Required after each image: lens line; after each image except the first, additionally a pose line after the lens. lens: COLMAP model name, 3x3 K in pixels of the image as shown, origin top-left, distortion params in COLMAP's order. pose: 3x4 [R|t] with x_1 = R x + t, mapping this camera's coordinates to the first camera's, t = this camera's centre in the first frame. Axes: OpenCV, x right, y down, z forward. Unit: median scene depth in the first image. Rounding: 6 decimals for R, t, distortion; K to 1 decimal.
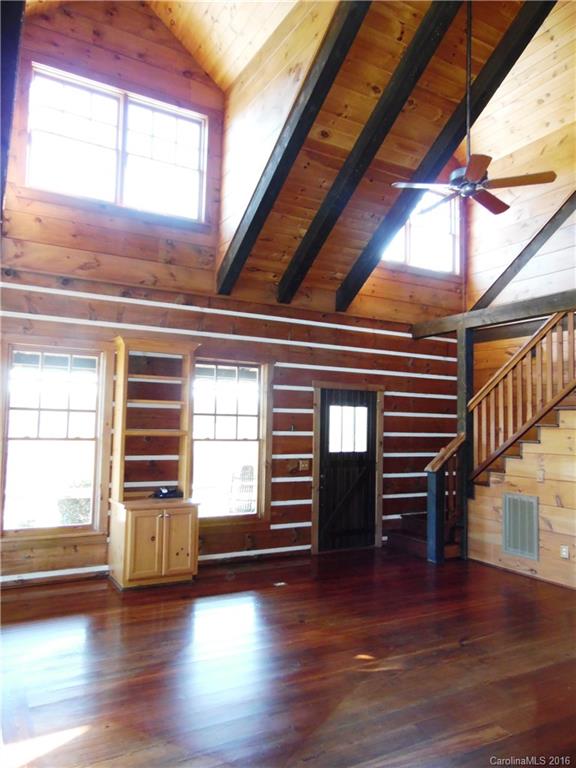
lens RADIAL K [[577.2, 0, 288.3], [0, 577.2, 388.0], [0, 0, 1]] dist [-0.025650, 0.047666]
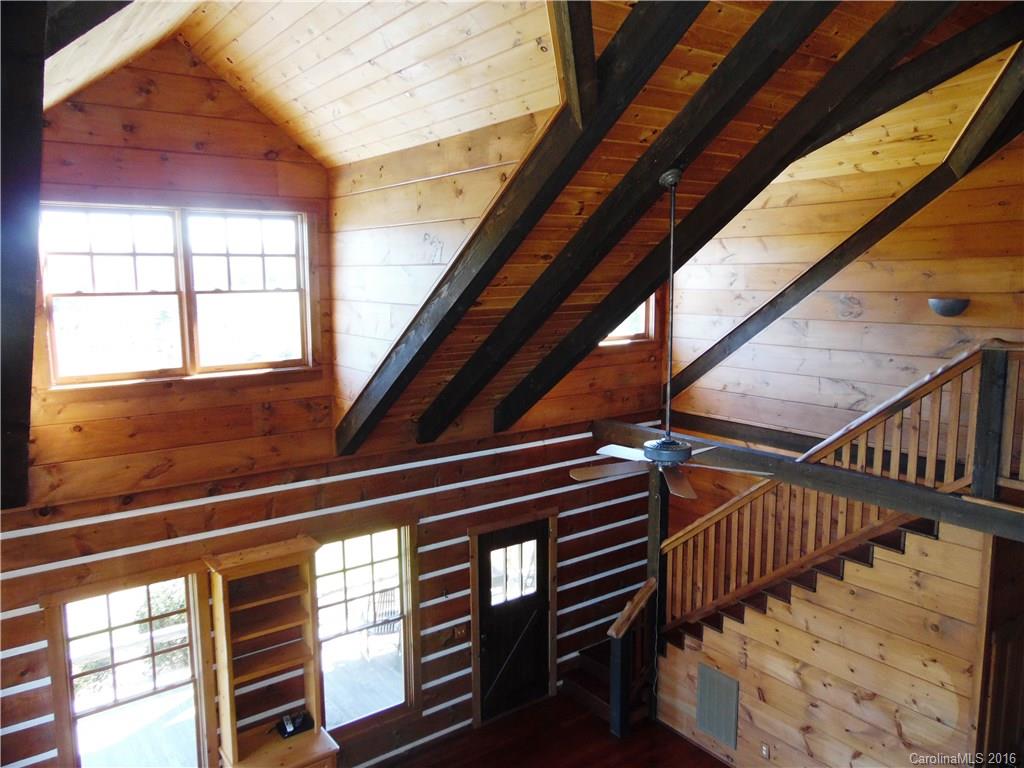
lens RADIAL K [[769.6, 0, 511.9], [0, 769.6, 383.9], [0, 0, 1]] dist [-0.025650, 0.047666]
pose [[0.993401, -0.043334, 0.106190, 0.000036], [0.019933, 0.977017, 0.212227, -0.444151], [-0.112946, -0.208710, 0.971434, 0.025812]]
